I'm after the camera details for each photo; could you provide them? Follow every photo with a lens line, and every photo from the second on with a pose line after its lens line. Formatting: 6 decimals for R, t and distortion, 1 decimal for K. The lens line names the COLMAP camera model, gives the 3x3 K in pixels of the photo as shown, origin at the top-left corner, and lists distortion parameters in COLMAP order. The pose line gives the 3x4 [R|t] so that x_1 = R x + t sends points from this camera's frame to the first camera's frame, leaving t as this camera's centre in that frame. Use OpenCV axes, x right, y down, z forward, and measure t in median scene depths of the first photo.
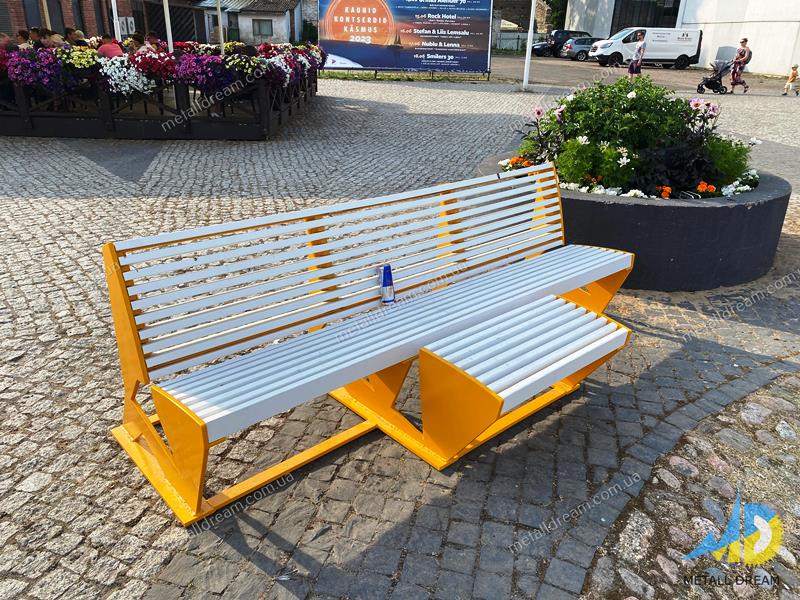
lens RADIAL K [[615.1, 0, 374.7], [0, 615.1, 286.6], [0, 0, 1]] dist [0.015580, -0.009408]
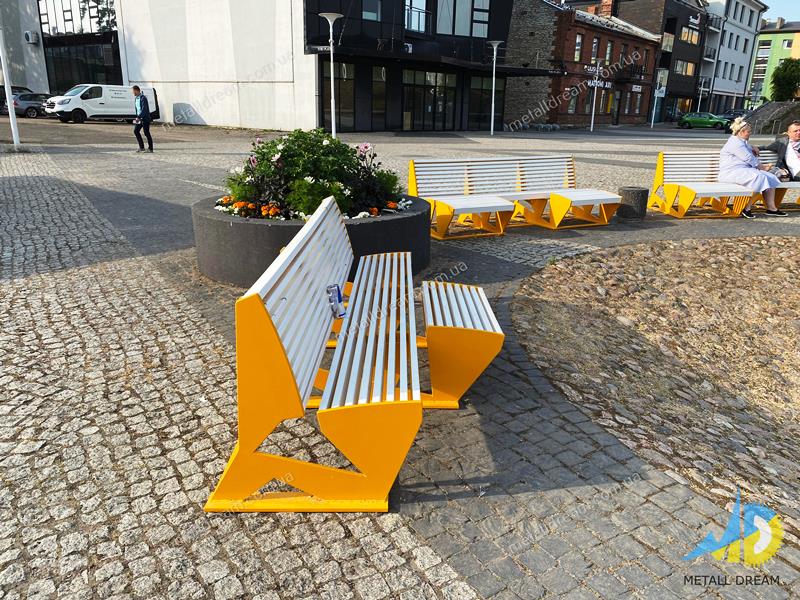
lens RADIAL K [[615.1, 0, 395.0], [0, 615.1, 301.8], [0, 0, 1]] dist [0.015580, -0.009408]
pose [[0.666598, -0.231744, 0.708479, -0.513973], [0.272690, 0.960378, 0.057569, -0.028720], [-0.693749, 0.154820, 0.703380, 0.050706]]
